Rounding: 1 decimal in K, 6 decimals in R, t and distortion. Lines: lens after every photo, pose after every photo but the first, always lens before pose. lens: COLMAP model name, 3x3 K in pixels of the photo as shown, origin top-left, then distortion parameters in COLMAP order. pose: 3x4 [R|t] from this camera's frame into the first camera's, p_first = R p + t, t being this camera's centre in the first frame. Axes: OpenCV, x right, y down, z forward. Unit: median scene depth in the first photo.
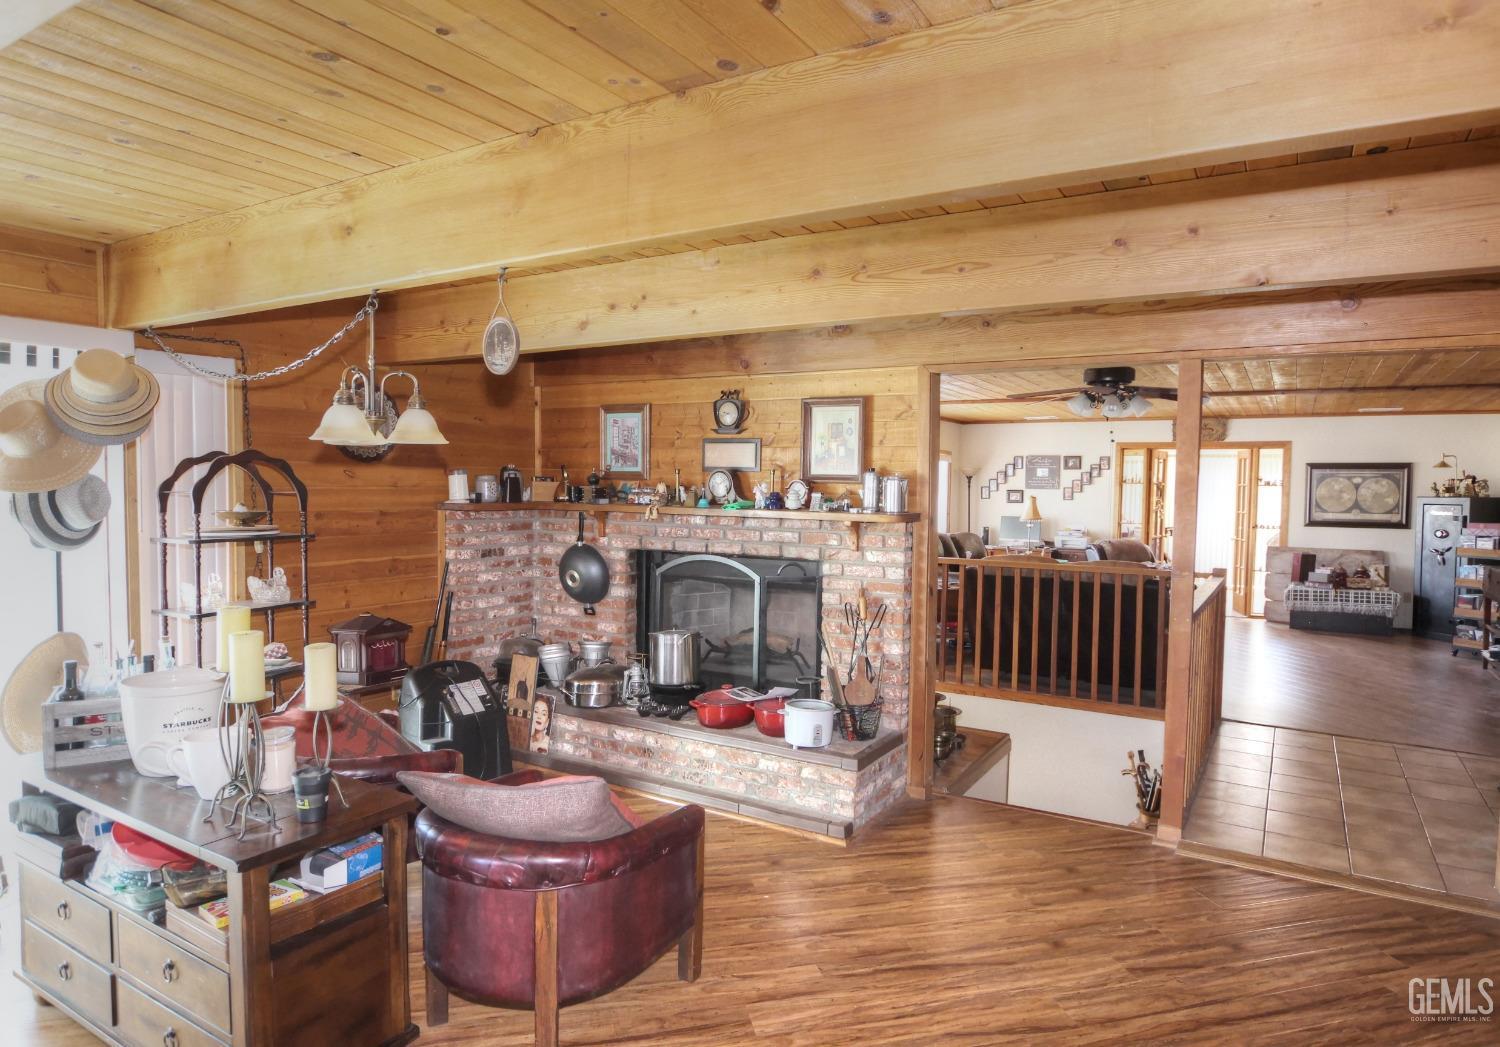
lens RADIAL K [[903.0, 0, 753.5], [0, 903.0, 522.6], [0, 0, 1]] dist [-0.024647, -0.000441]
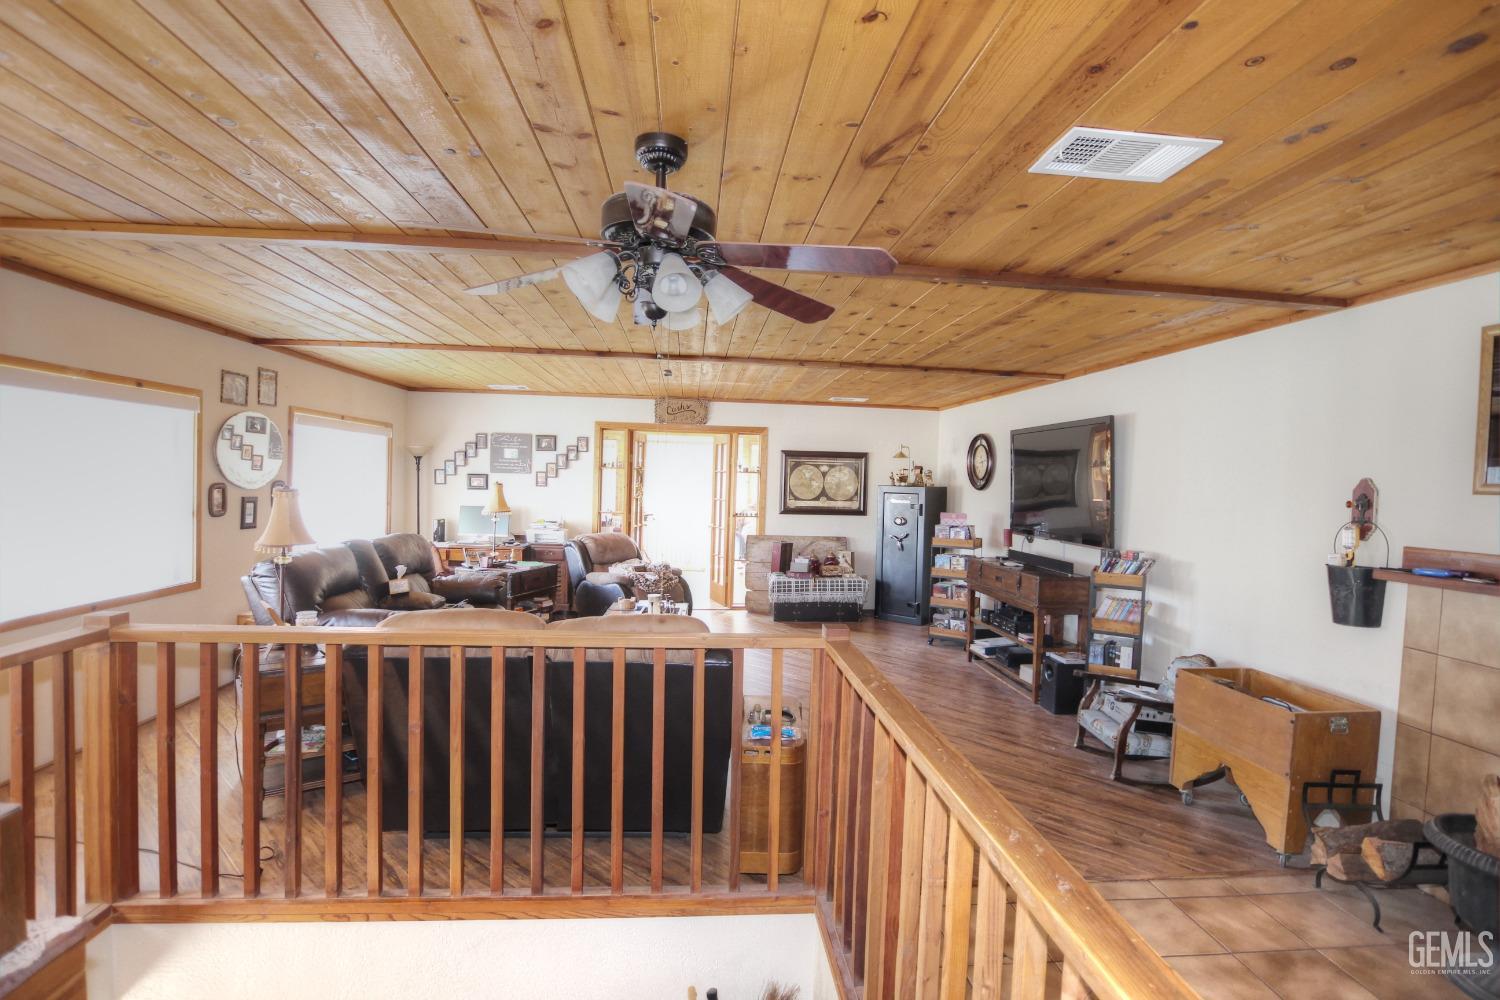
lens RADIAL K [[685.5, 0, 754.0], [0, 685.5, 501.7], [0, 0, 1]] dist [-0.001575, 0.000046]
pose [[0.797376, -0.012416, 0.603355, 0.135679], [0.008703, 0.999921, 0.009075, -0.016923], [-0.603420, -0.001985, 0.797421, 0.415043]]
